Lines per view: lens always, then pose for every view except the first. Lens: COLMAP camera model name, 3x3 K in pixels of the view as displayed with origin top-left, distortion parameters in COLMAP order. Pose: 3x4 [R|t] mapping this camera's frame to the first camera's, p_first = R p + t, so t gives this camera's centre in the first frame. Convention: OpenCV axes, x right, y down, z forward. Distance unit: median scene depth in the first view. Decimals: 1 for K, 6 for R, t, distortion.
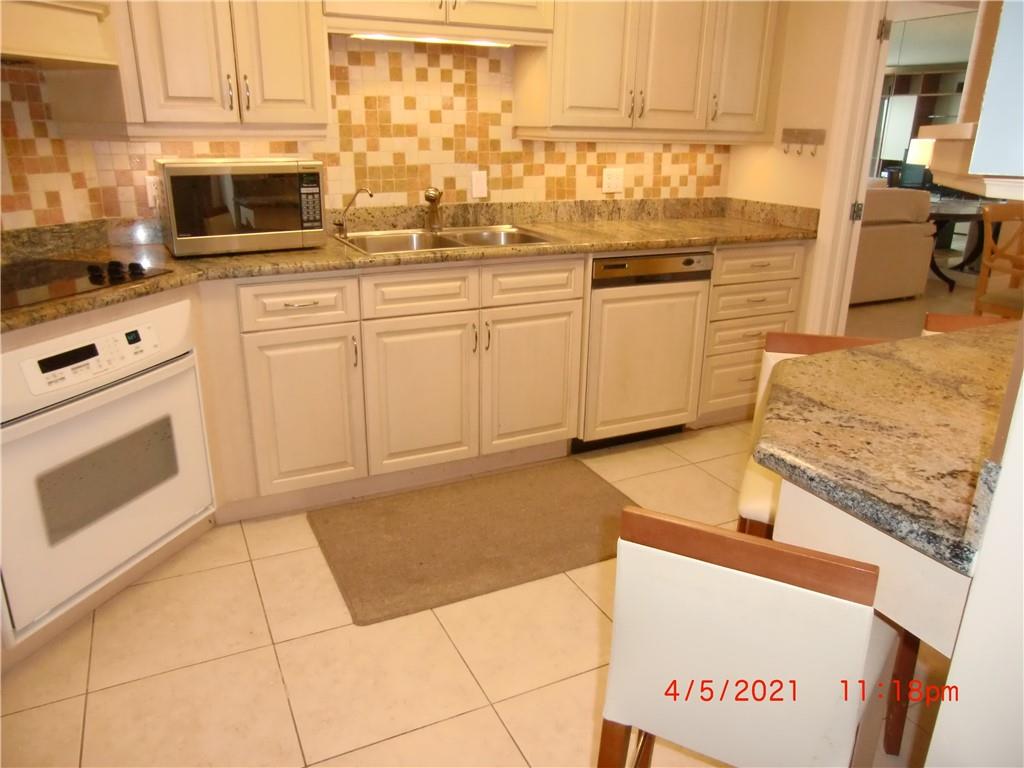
lens RADIAL K [[742.0, 0, 500.6], [0, 742.0, 361.9], [0, 0, 1]] dist [-0.085948, 0.097613]
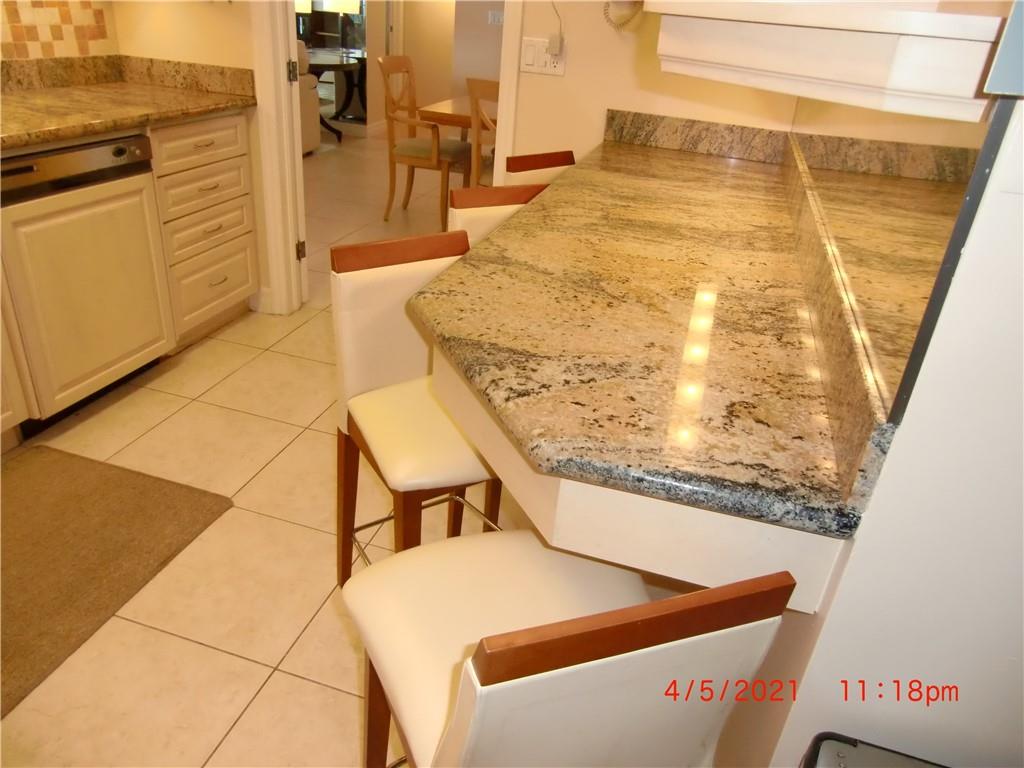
lens RADIAL K [[742.0, 0, 511.9], [0, 742.0, 365.7], [0, 0, 1]] dist [-0.085948, 0.097613]
pose [[0.666782, -0.300308, 0.682068, -0.051952], [0.160022, 0.951563, 0.262528, -0.057642], [-0.727870, -0.065903, 0.682541, 0.181126]]
